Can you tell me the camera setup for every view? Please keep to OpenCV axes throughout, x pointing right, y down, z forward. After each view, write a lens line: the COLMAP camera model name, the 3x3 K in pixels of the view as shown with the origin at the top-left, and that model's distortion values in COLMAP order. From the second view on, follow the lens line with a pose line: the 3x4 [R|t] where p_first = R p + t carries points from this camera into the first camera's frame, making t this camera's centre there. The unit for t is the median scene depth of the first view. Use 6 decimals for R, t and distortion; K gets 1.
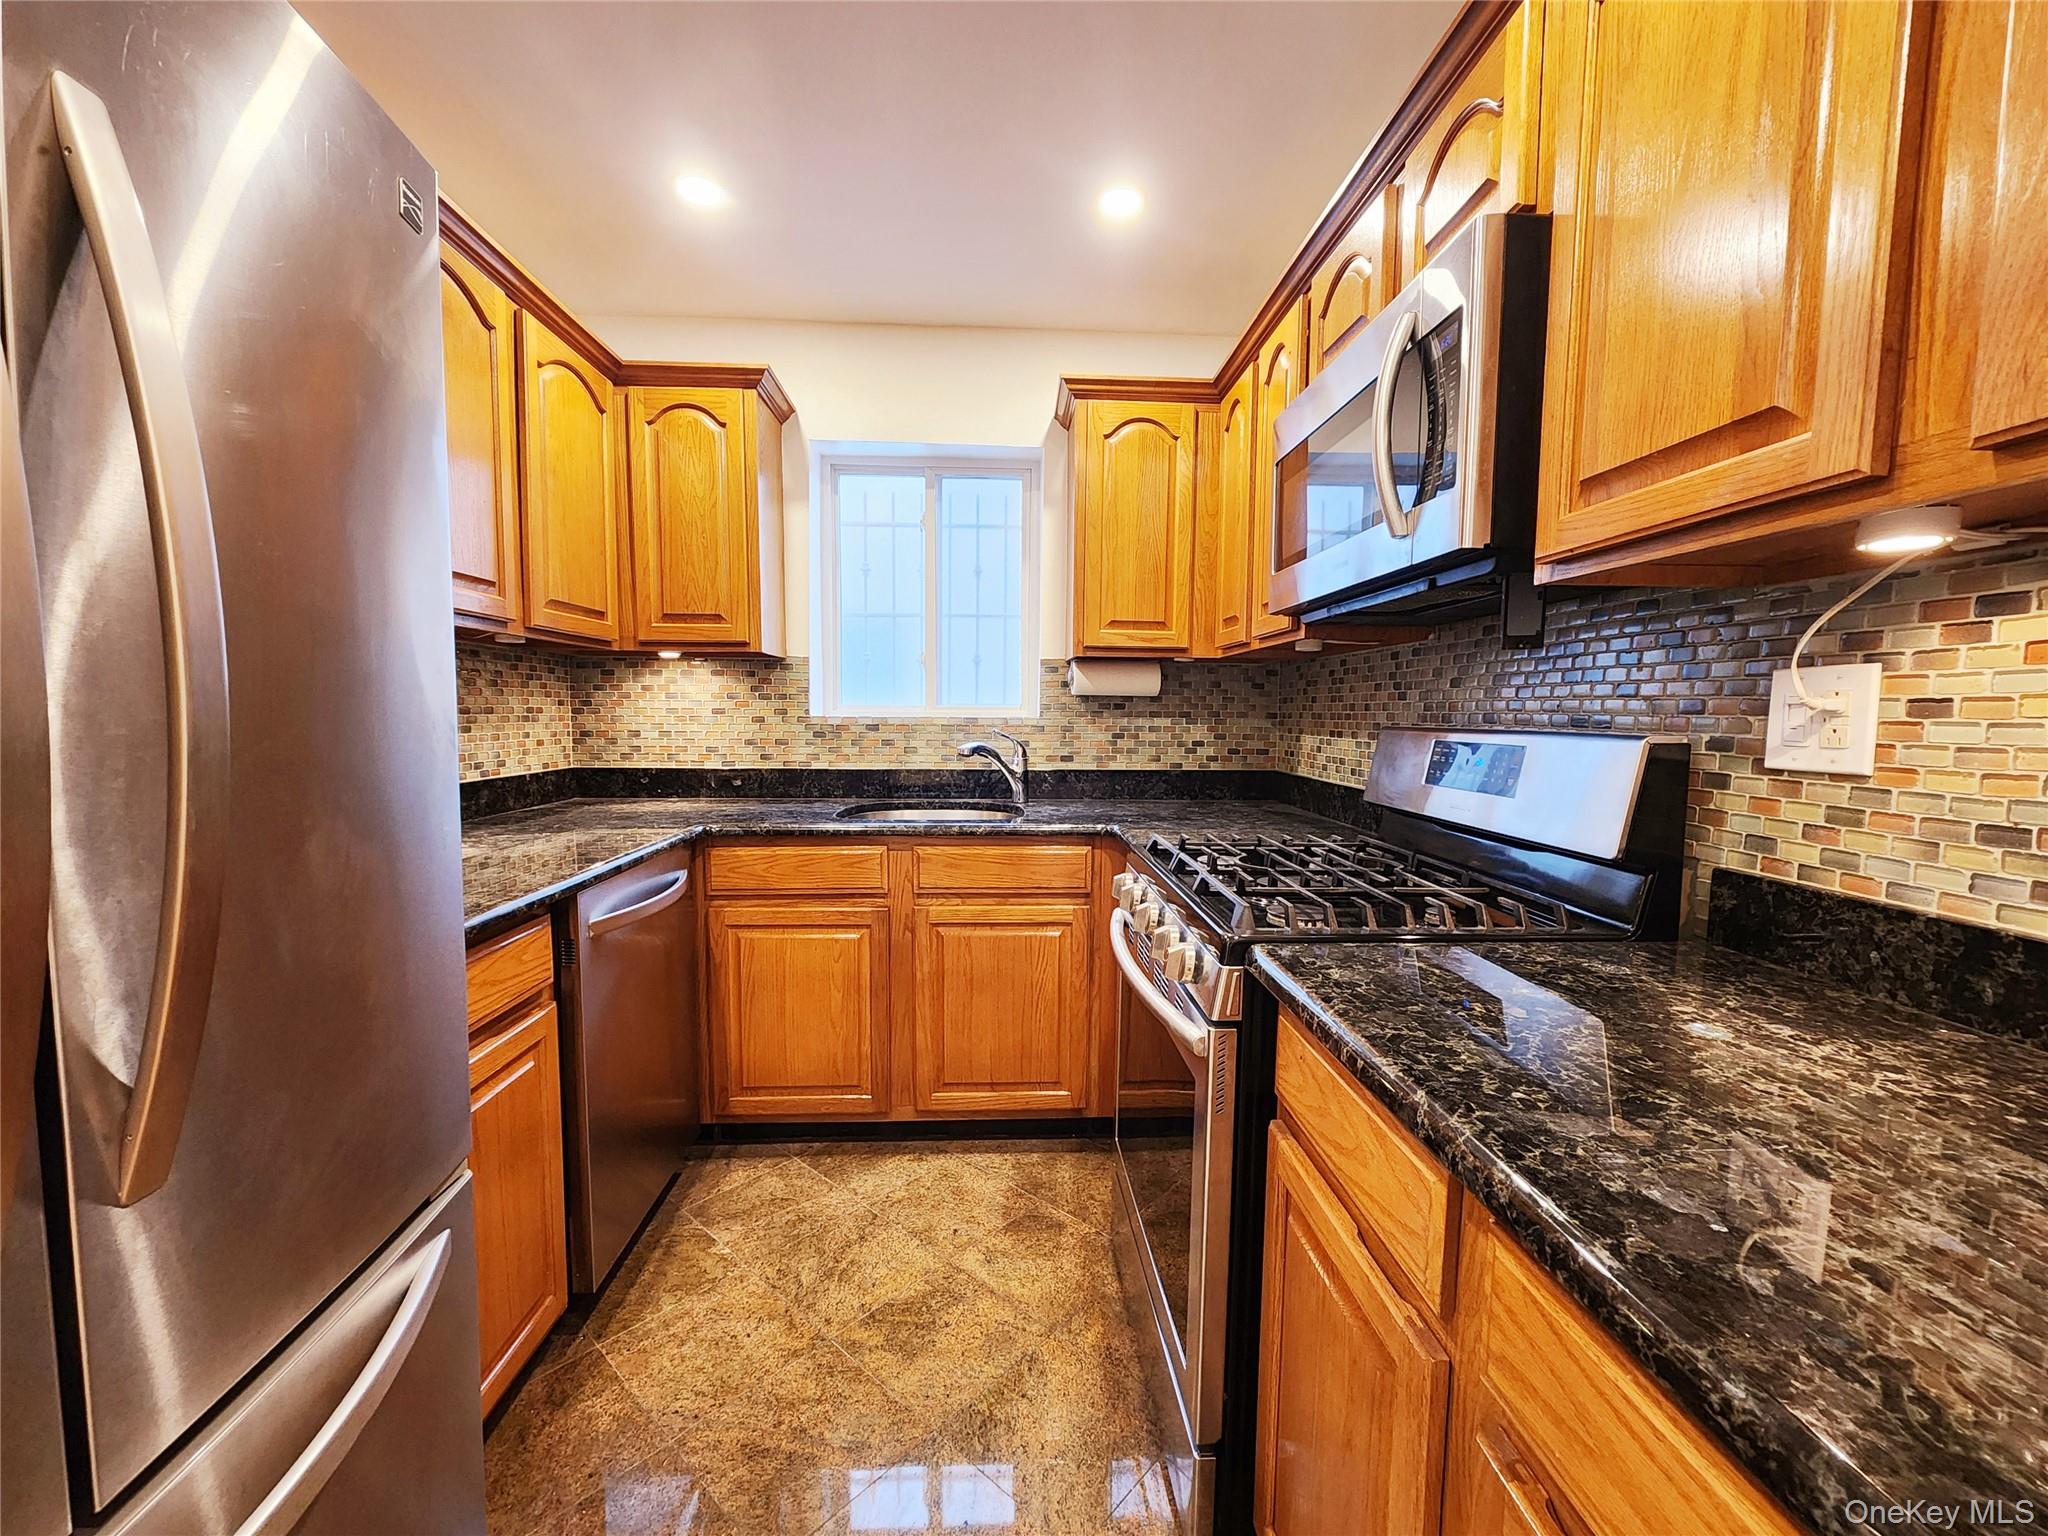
lens RADIAL K [[834.5, 0, 1034.6], [0, 834.5, 770.1], [0, 0, 1]] dist [-0.001925, 0.000090]
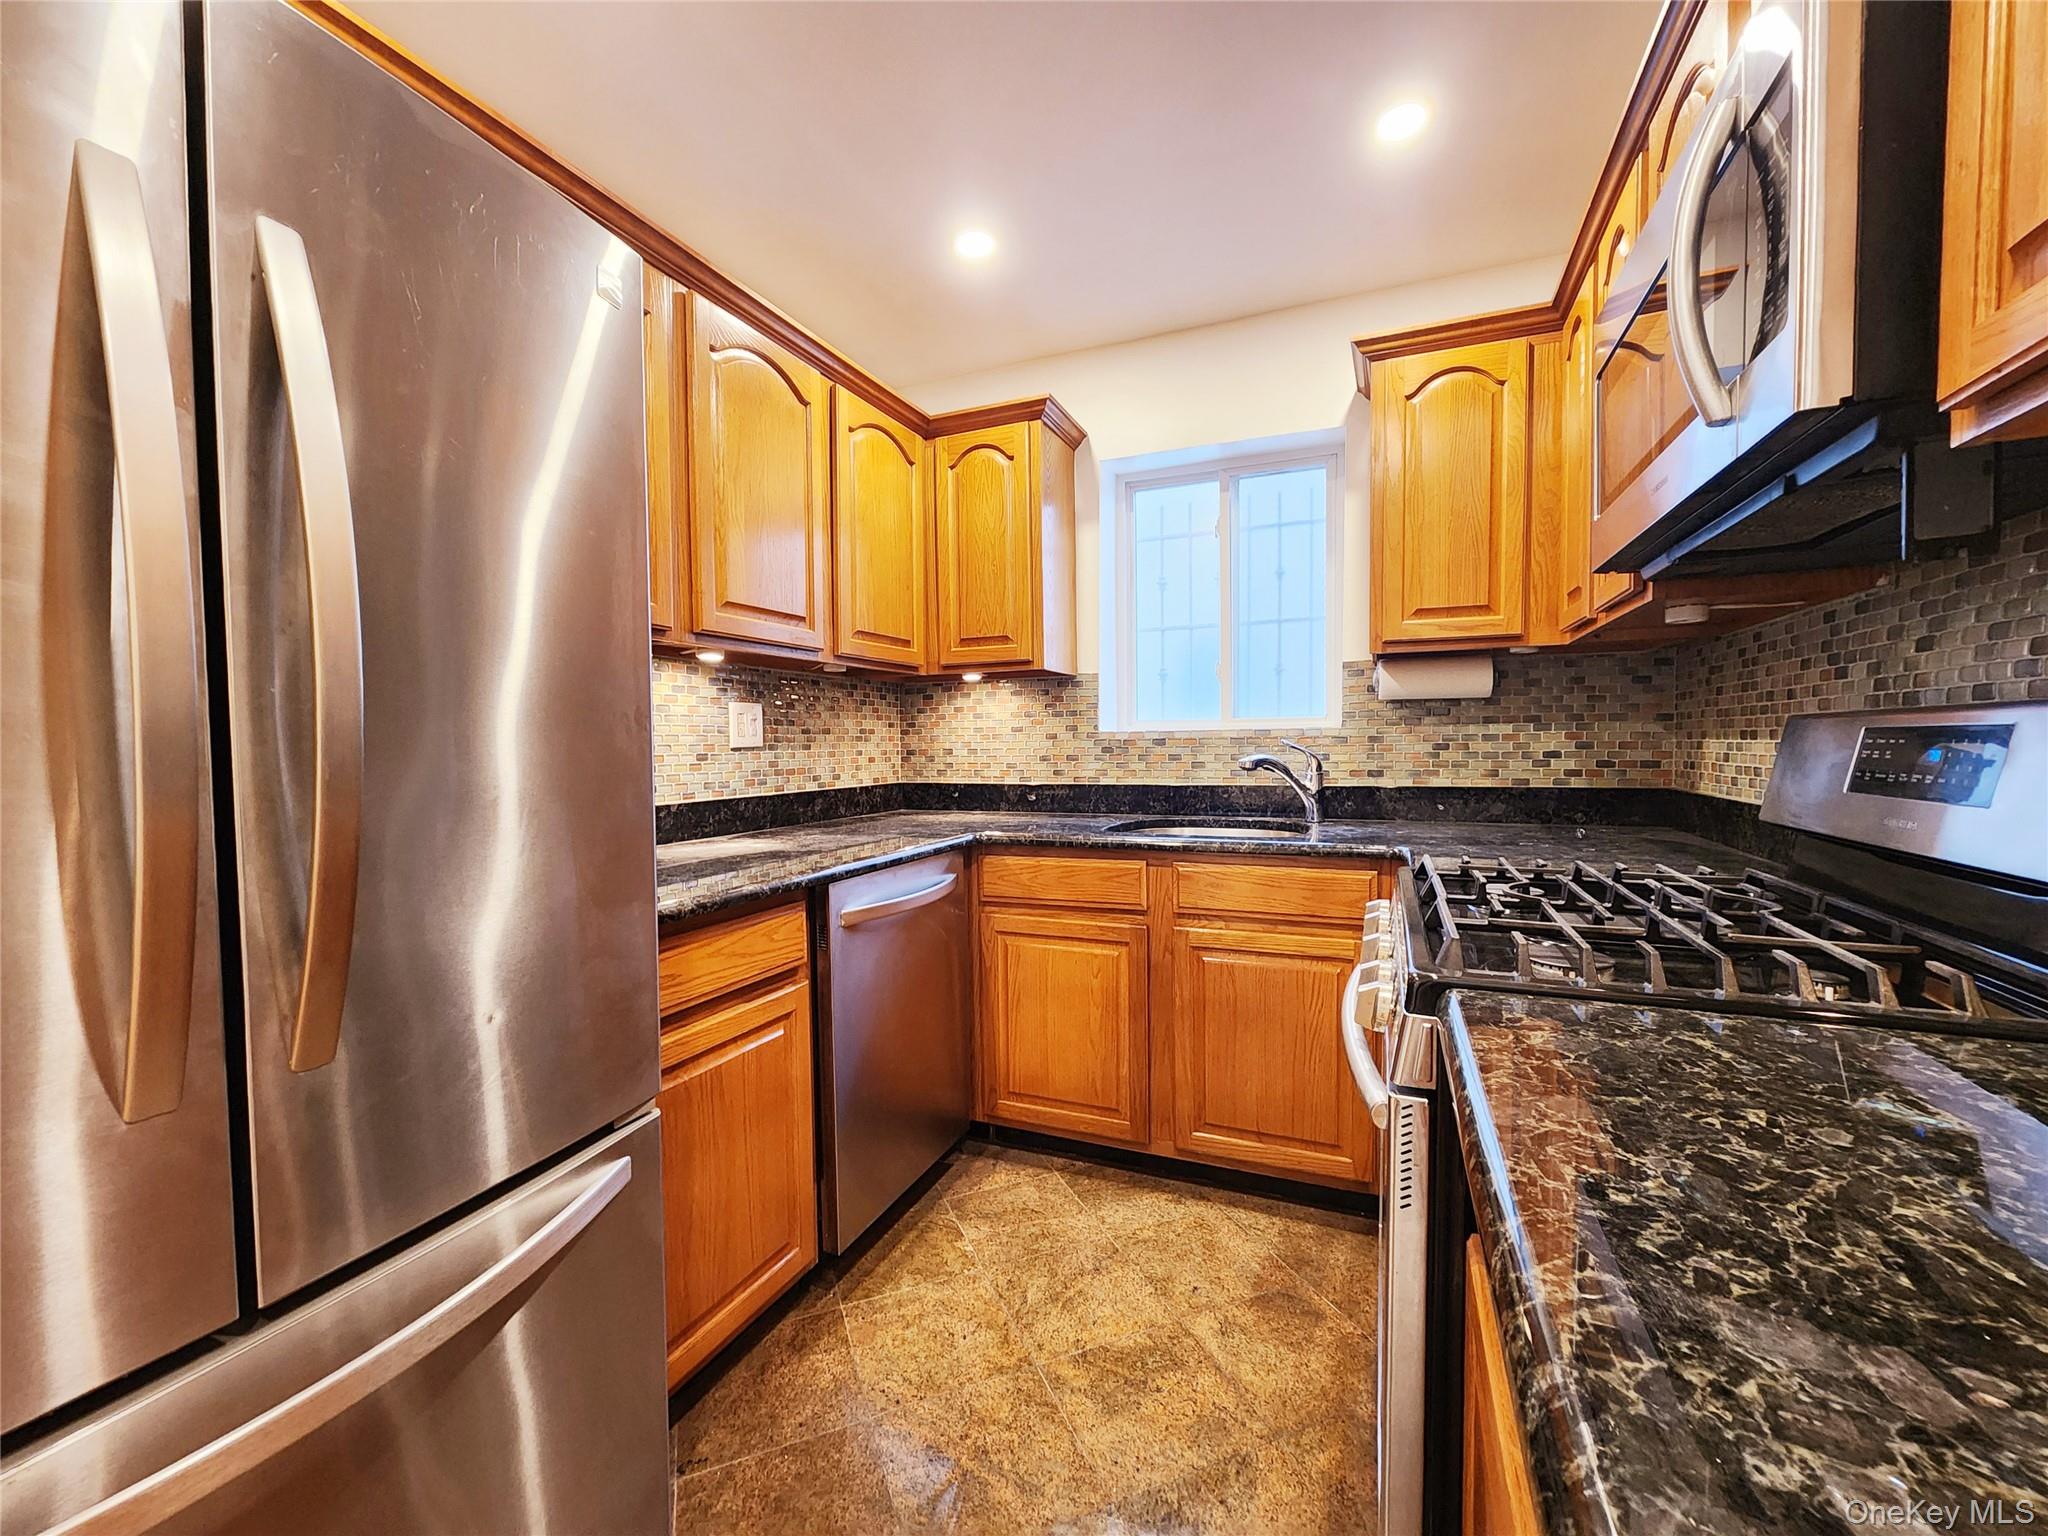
lens RADIAL K [[834.5, 0, 1034.6], [0, 834.5, 770.1], [0, 0, 1]] dist [-0.001925, 0.000090]
pose [[0.899707, -0.004819, -0.436467, 0.125765], [-0.011680, 0.999315, -0.035110, 0.021895], [0.436338, 0.036687, 0.899035, 0.079487]]
